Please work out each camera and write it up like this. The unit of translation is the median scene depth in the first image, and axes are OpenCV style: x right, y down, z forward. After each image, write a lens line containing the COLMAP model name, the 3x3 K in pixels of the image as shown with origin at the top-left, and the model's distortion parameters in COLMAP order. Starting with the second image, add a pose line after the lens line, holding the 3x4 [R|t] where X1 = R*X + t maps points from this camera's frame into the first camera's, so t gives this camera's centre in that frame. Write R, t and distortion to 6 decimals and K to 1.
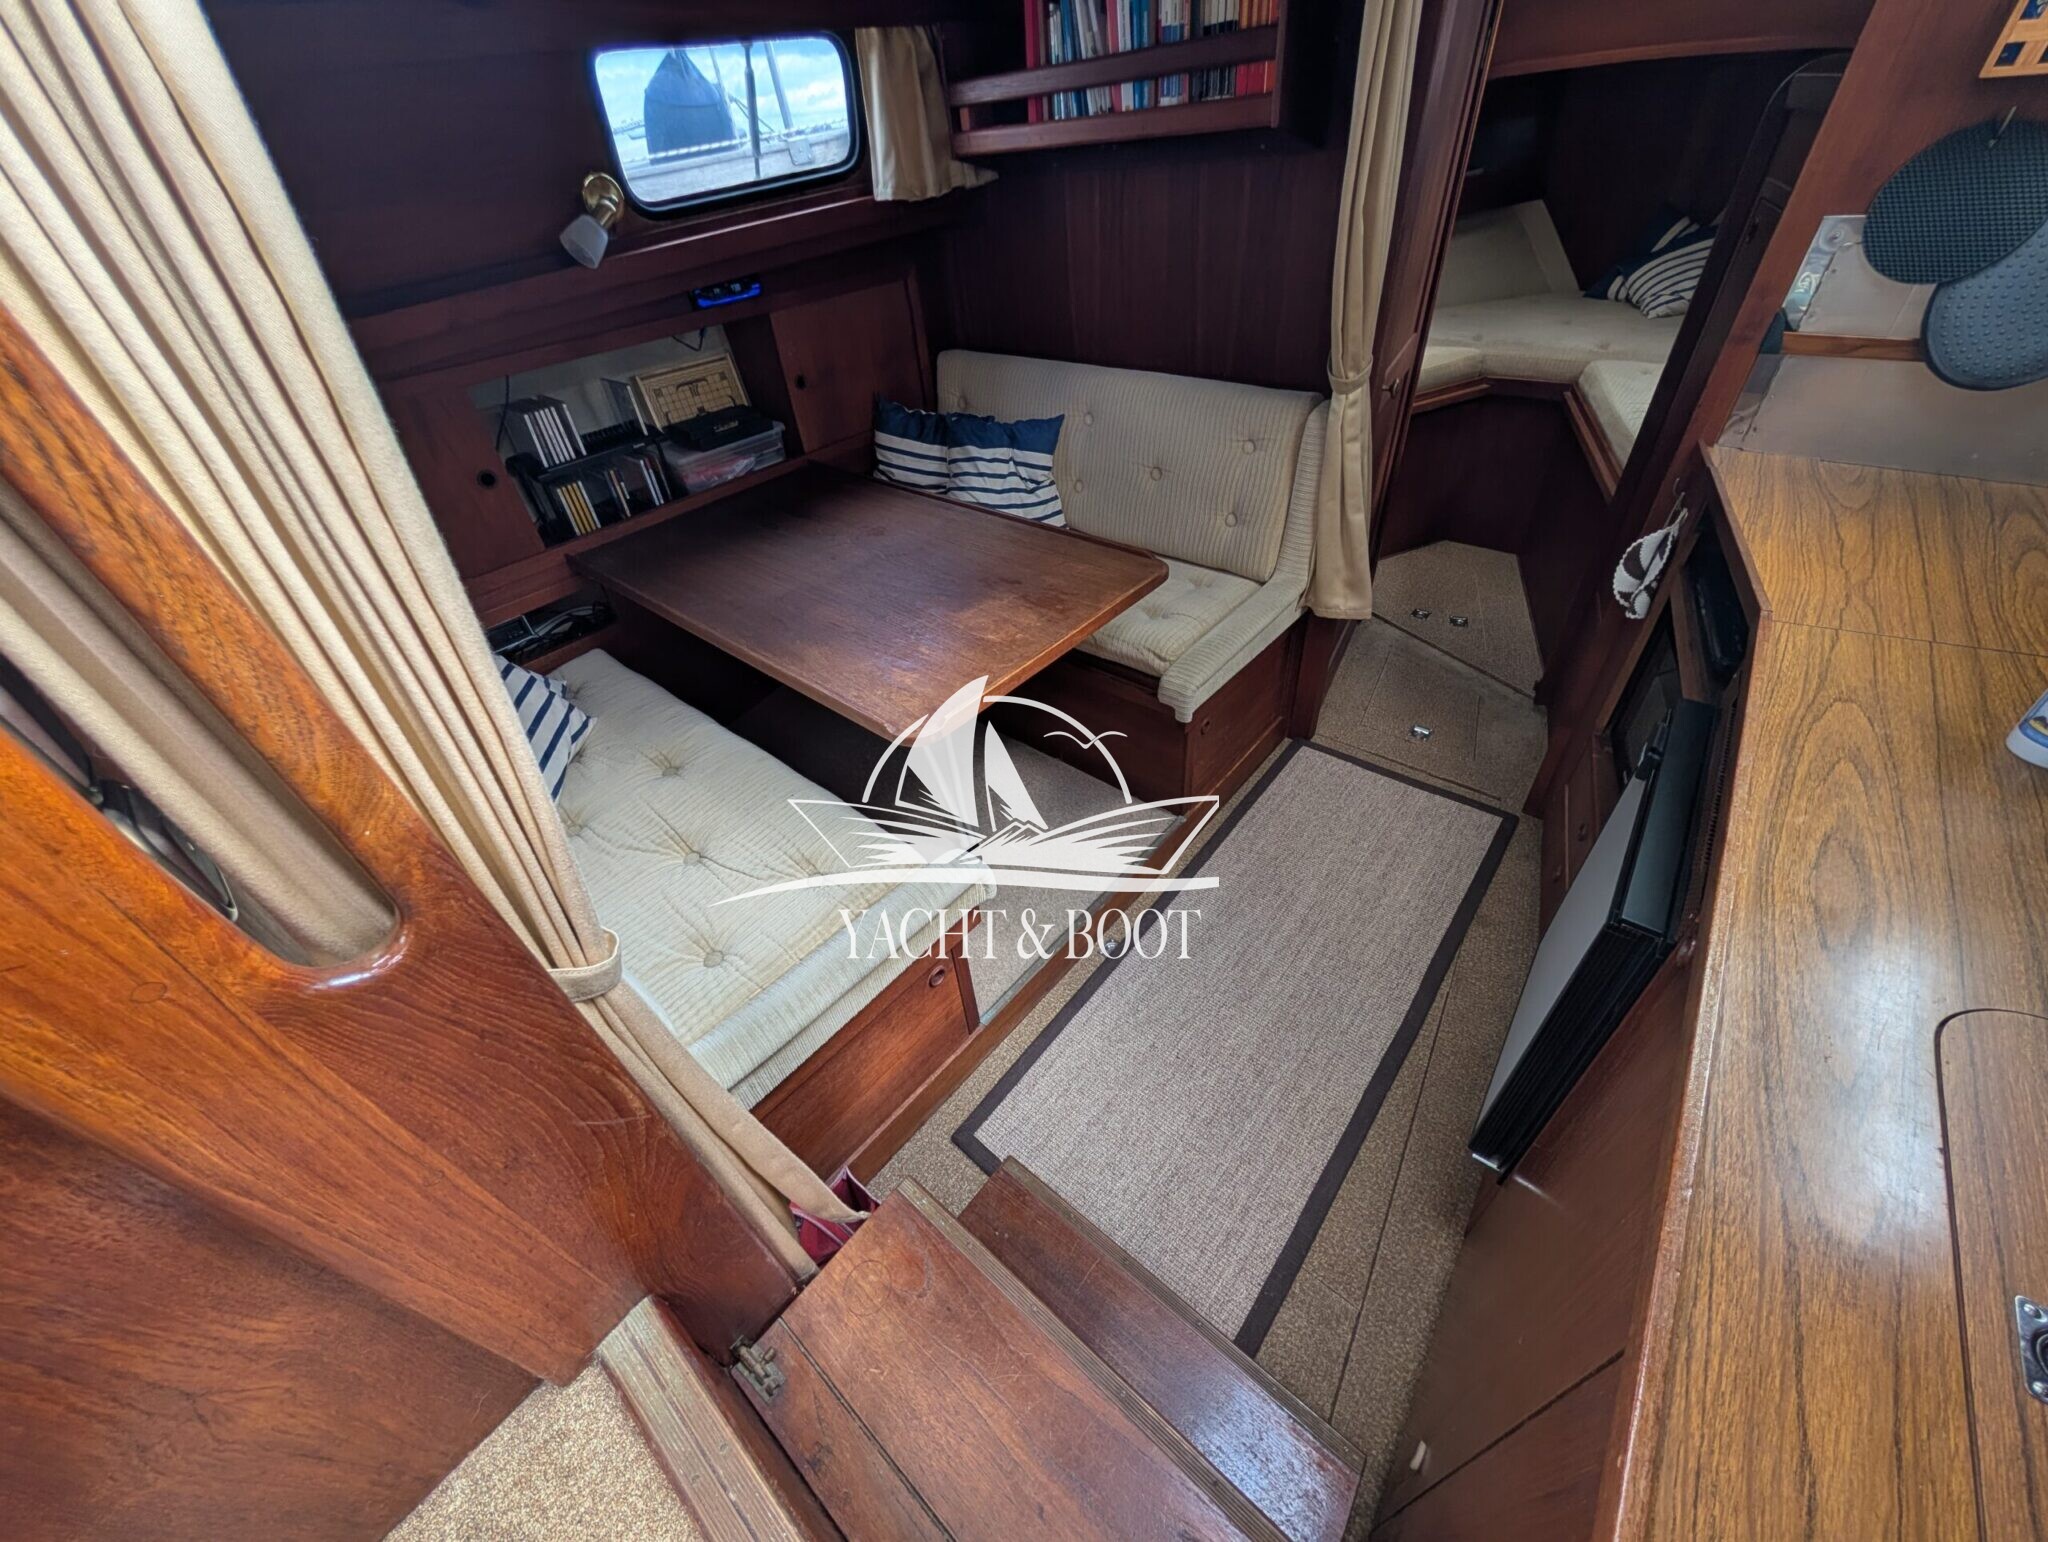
lens RADIAL K [[776.7, 0, 1018.7], [0, 776.7, 769.2], [0, 0, 1]] dist [-0.001367, 0.000139]
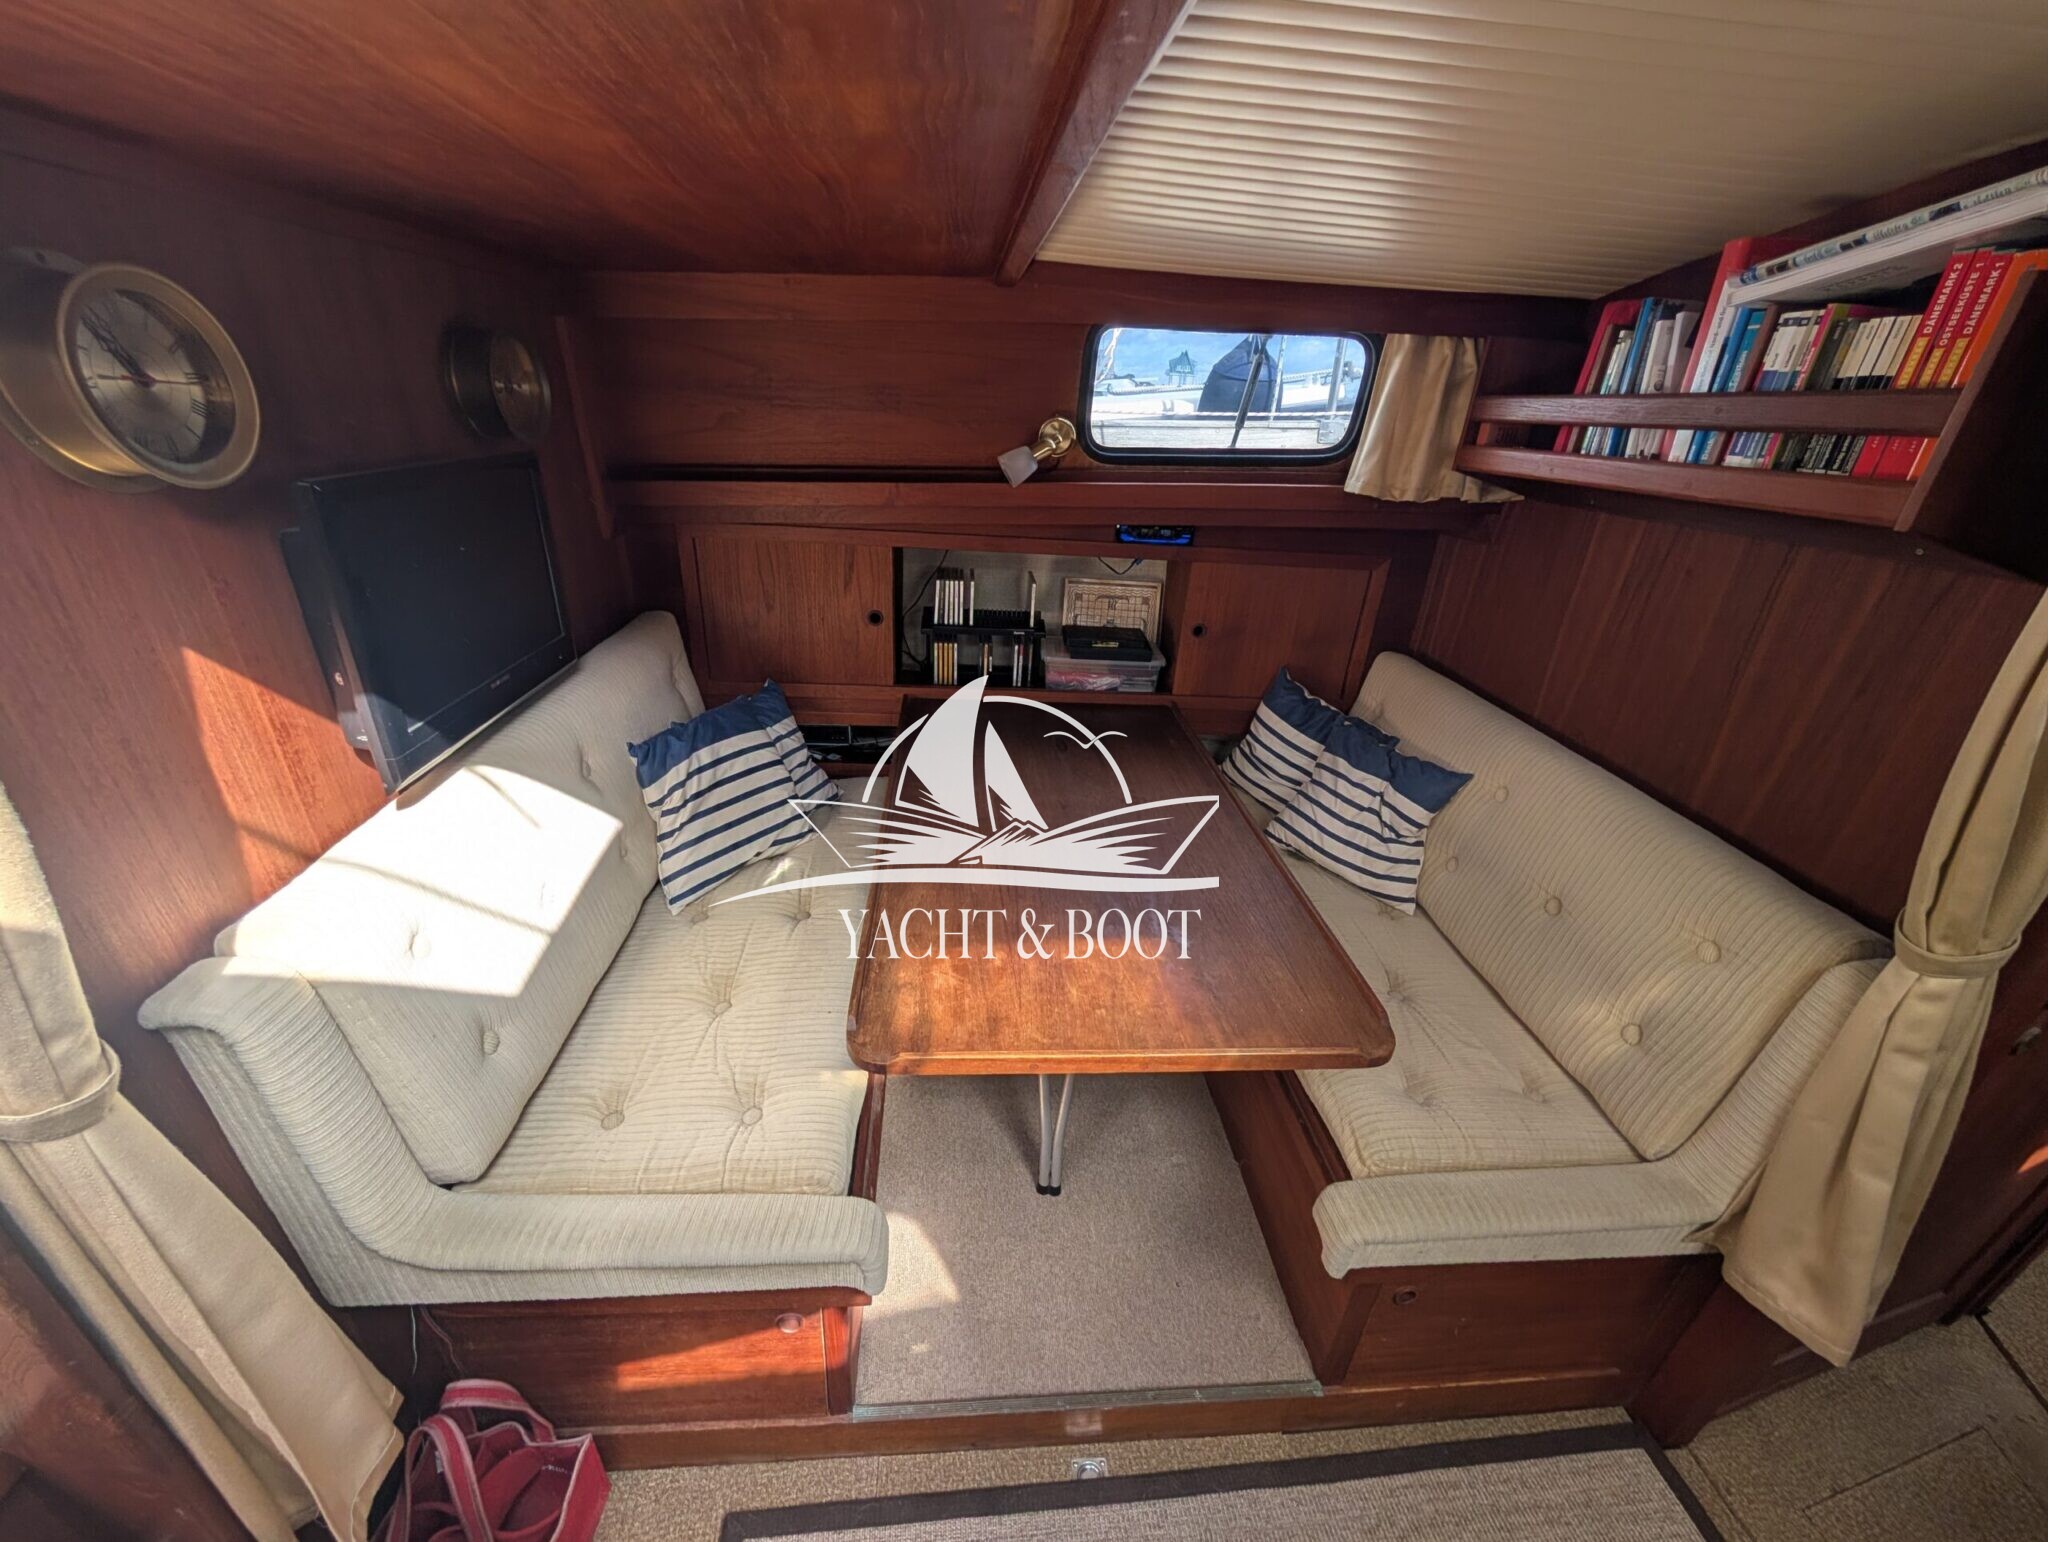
lens RADIAL K [[776.7, 0, 1017.0], [0, 776.7, 768.5], [0, 0, 1]] dist [-0.001367, 0.000139]
pose [[0.707057, 0.415147, -0.572472, 0.240136], [-0.537935, 0.841233, -0.054352, -0.250297], [0.459018, 0.346382, 0.818121, 0.240056]]
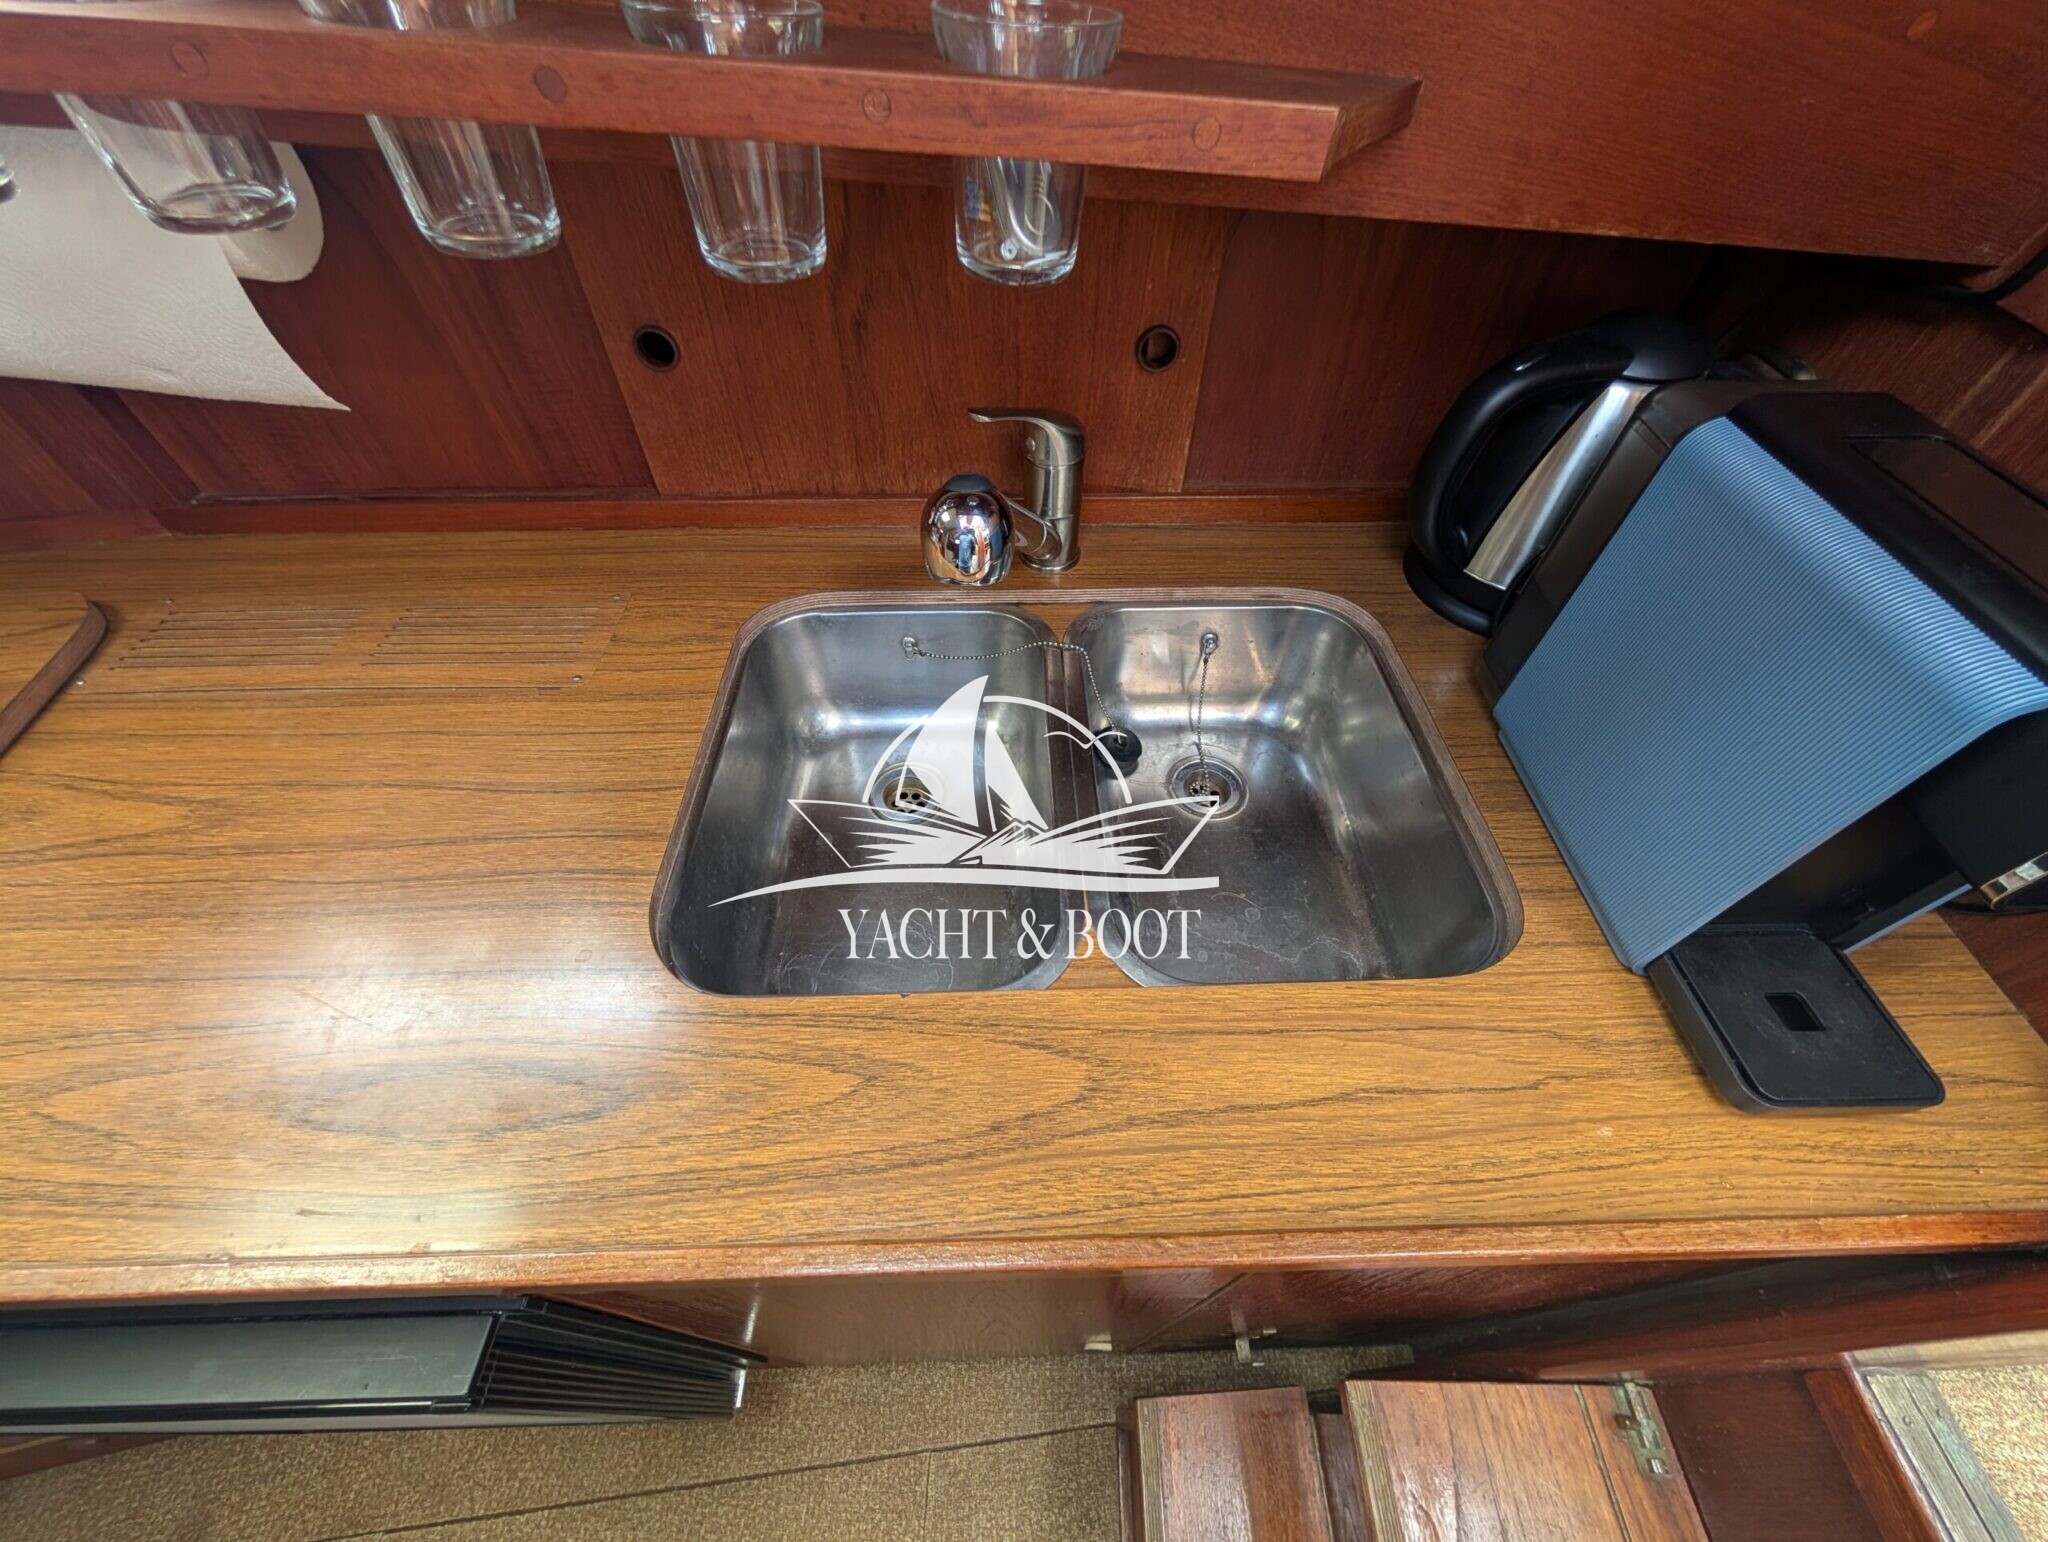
lens RADIAL K [[776.7, 0, 1025.0], [0, 776.7, 766.3], [0, 0, 1]] dist [-0.001367, 0.000139]
pose [[-0.636314, -0.532528, 0.558139, 0.238246], [0.528358, 0.226324, 0.818300, -0.067714], [-0.562088, 0.815593, 0.137352, 0.186990]]
